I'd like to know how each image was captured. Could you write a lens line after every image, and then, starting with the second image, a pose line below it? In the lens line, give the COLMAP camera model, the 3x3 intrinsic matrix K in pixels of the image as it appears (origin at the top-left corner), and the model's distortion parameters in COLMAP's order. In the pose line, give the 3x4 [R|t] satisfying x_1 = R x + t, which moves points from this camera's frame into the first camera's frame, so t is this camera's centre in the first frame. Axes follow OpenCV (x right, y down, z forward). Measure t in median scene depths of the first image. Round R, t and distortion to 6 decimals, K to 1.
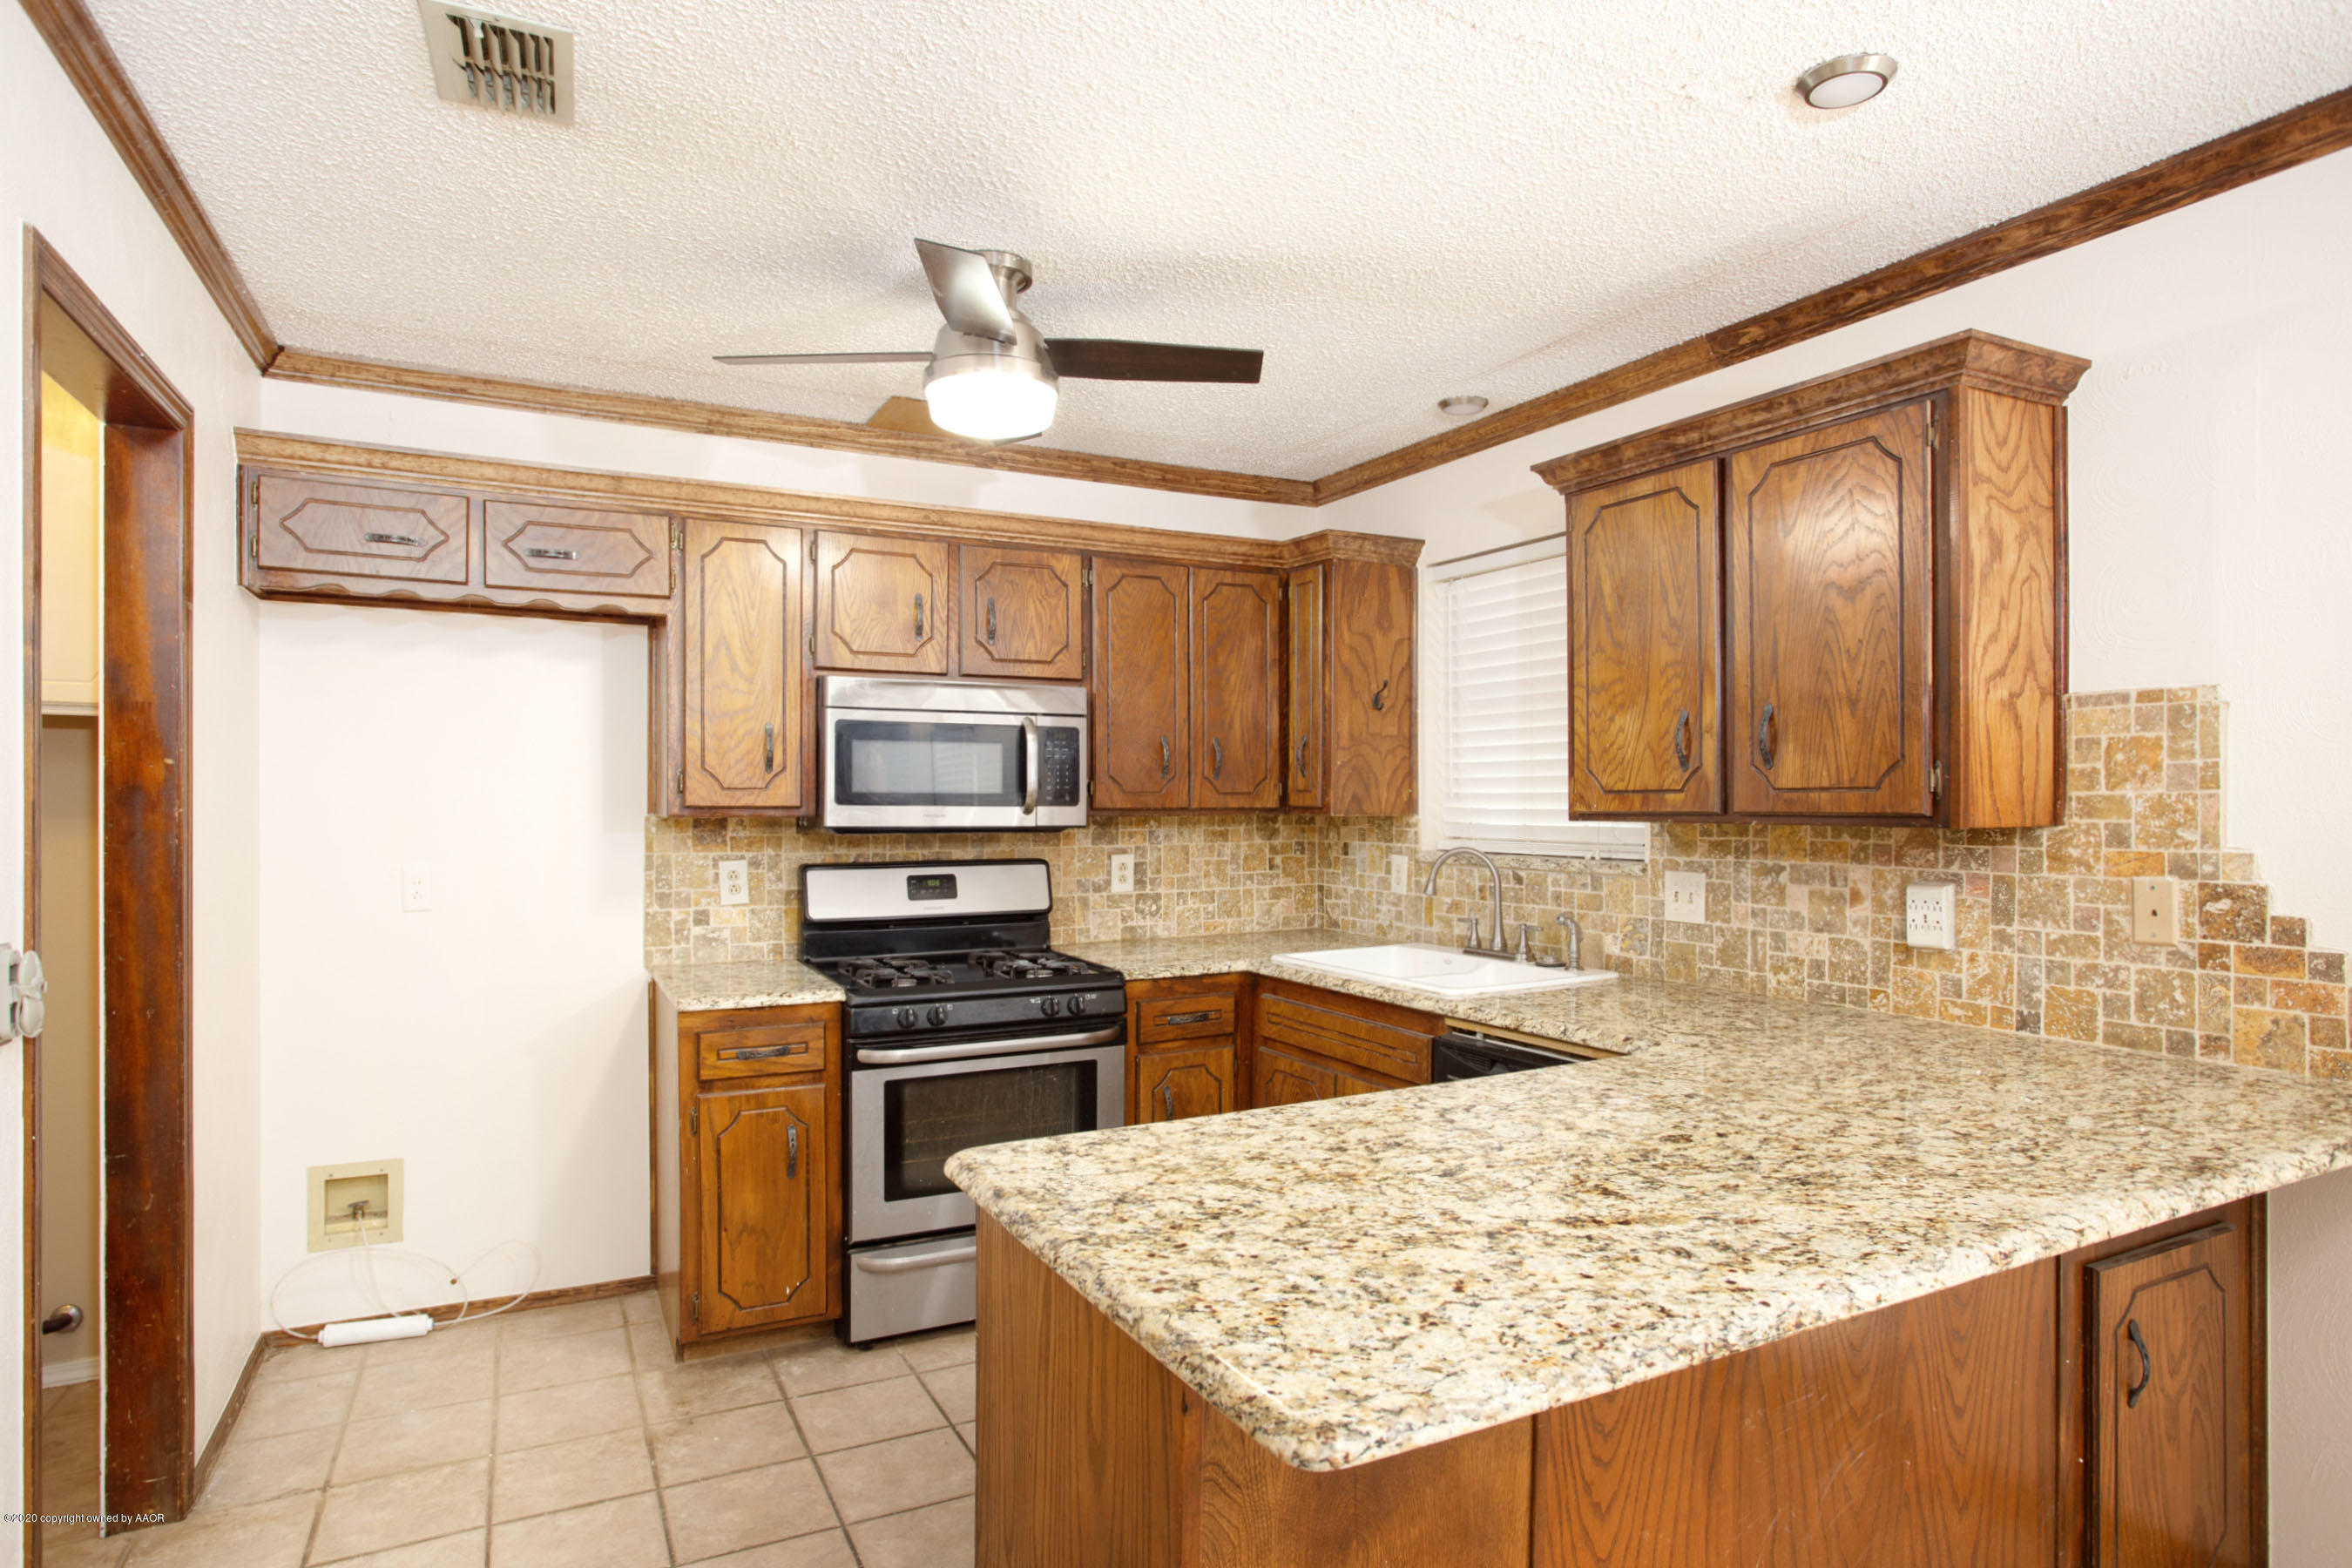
lens RADIAL K [[1344.1, 0, 1176.0], [0, 1344.1, 784.0], [0, 0, 1]] dist [-0.033569, 0.000426]
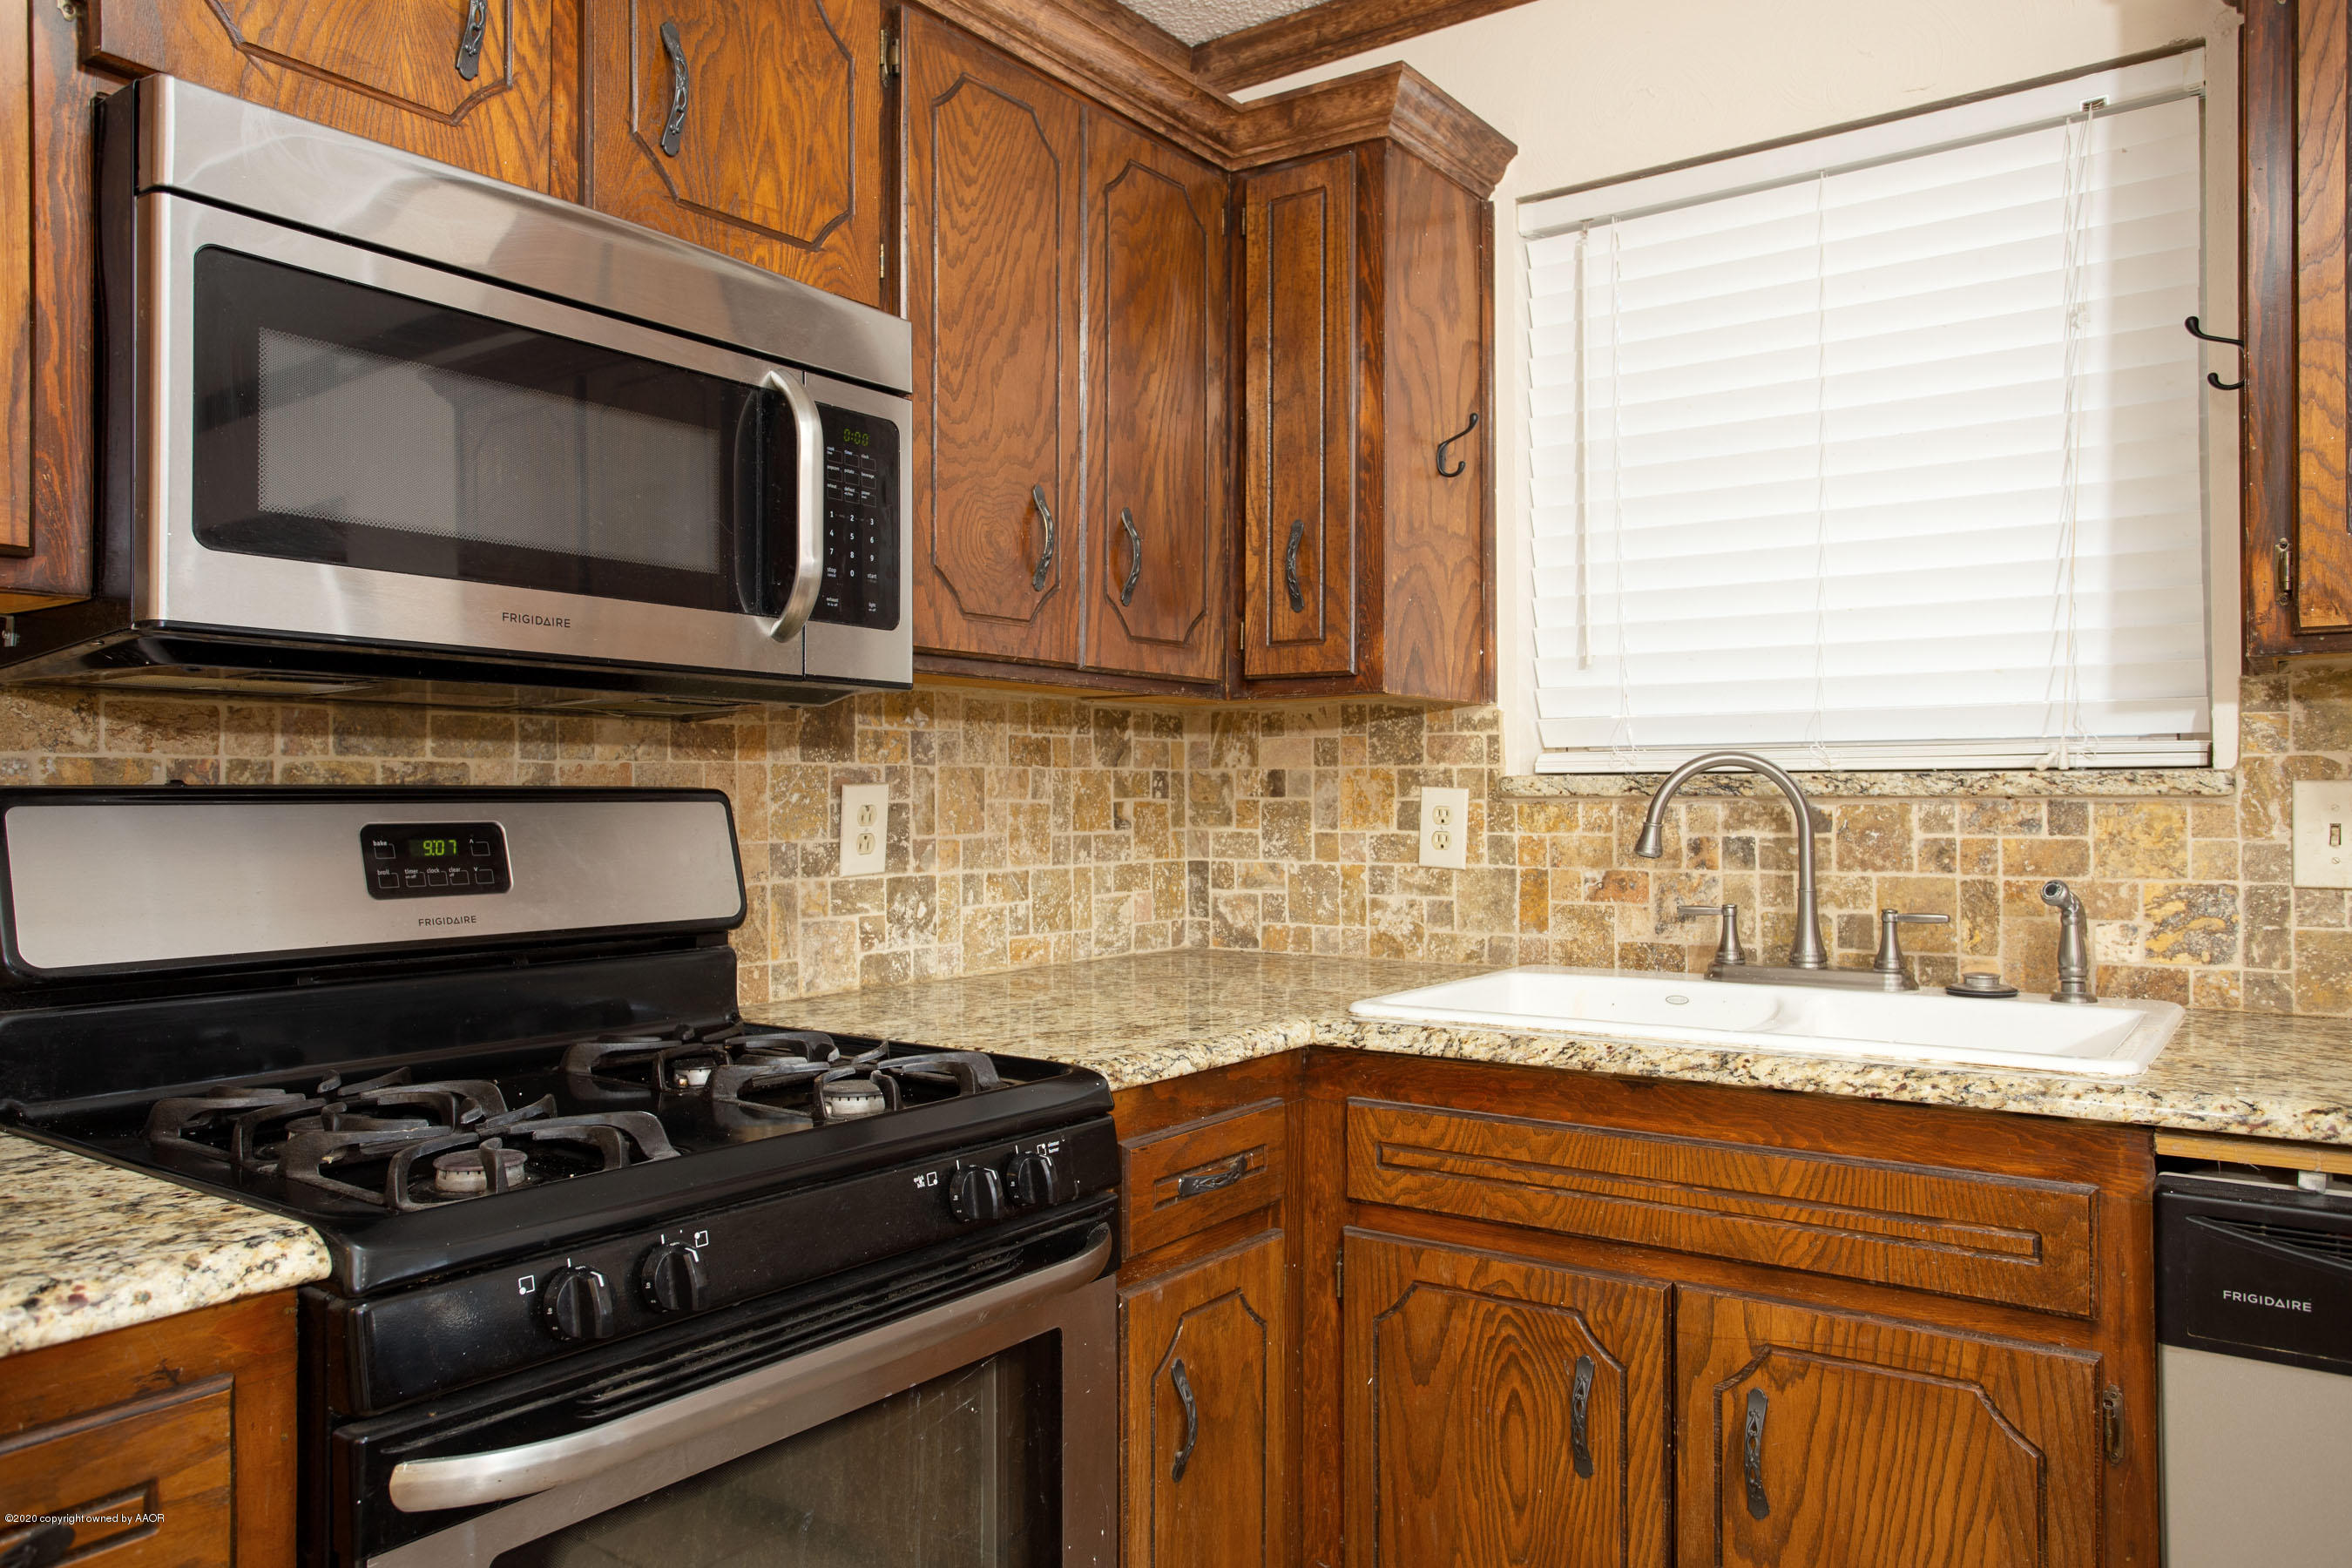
lens RADIAL K [[1686.2, 0, 1186.4], [0, 1686.2, 775.9], [0, 0, 1]] dist [-0.000487, 0.001276]
pose [[0.890159, 0.011312, 0.455510, -0.211582], [-0.008379, 0.999929, -0.008458, 0.058851], [-0.455573, 0.003713, 0.890191, 0.534961]]
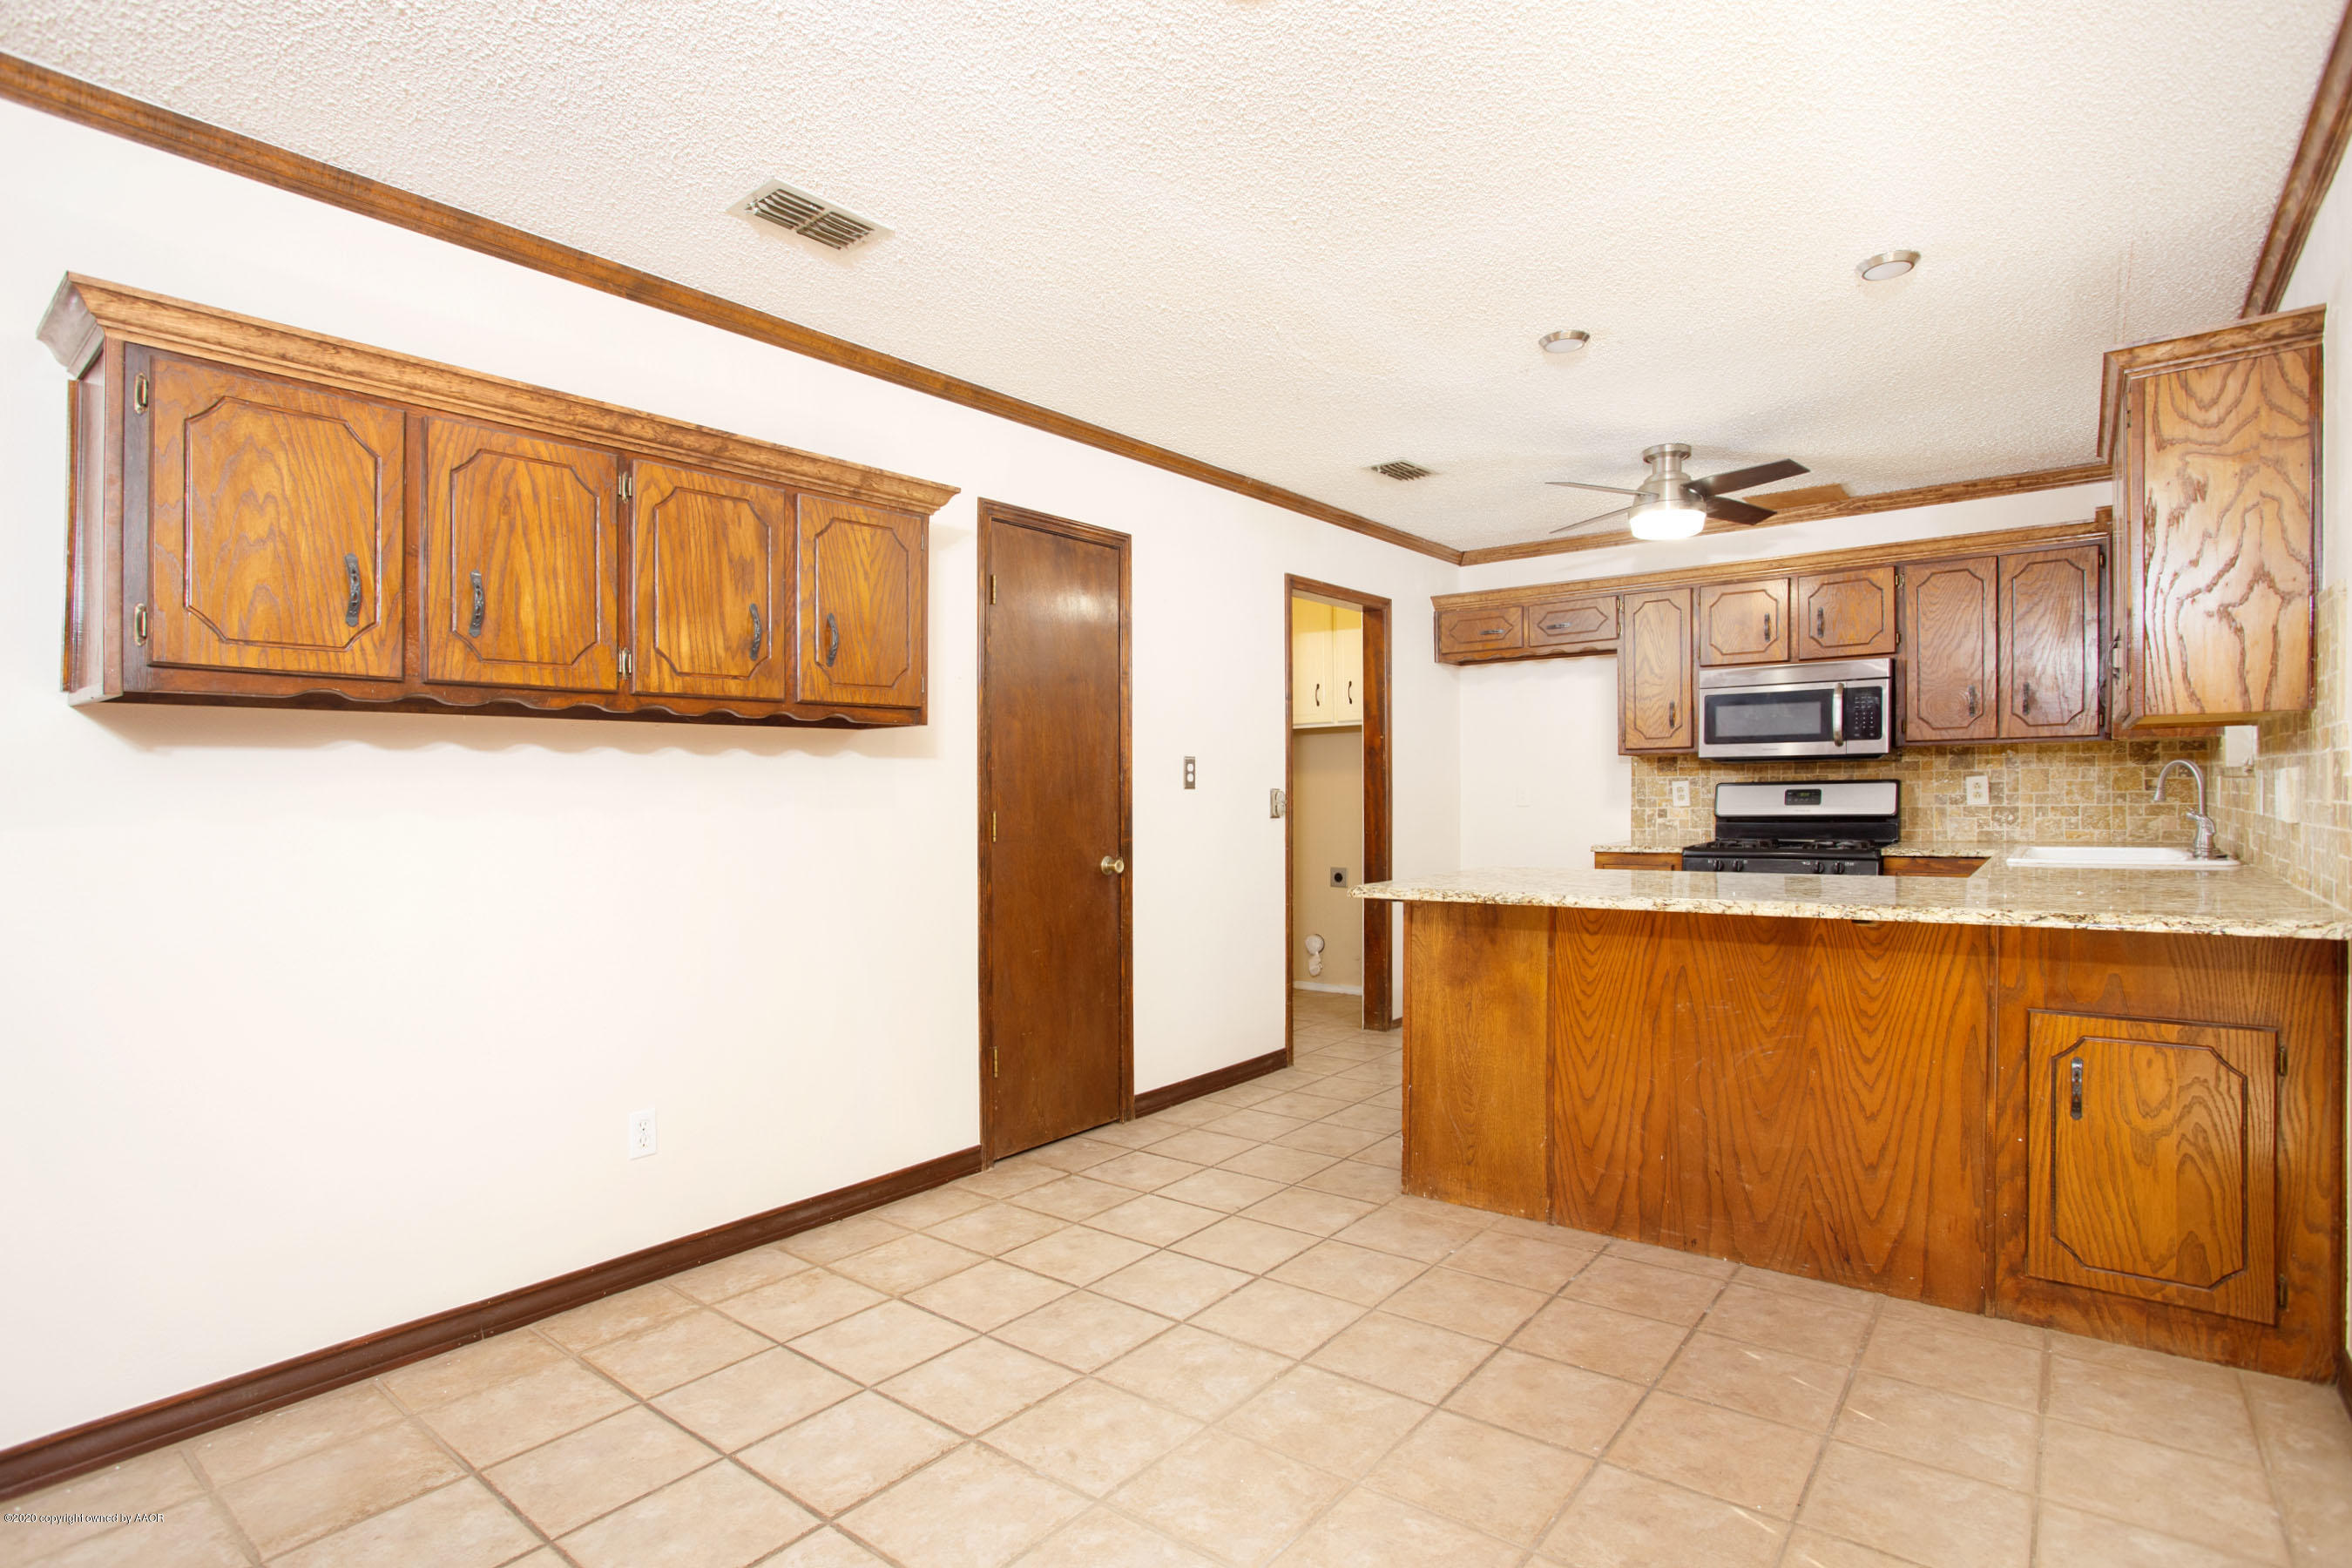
lens RADIAL K [[1177.3, 0, 1165.3], [0, 1177.3, 805.6], [0, 0, 1]] dist [-0.060773, 0.052848]
pose [[0.389887, 0.005634, -0.920845, 0.780562], [0.020973, 0.999668, 0.014996, 0.052004], [0.920624, -0.025160, 0.389639, -0.213041]]
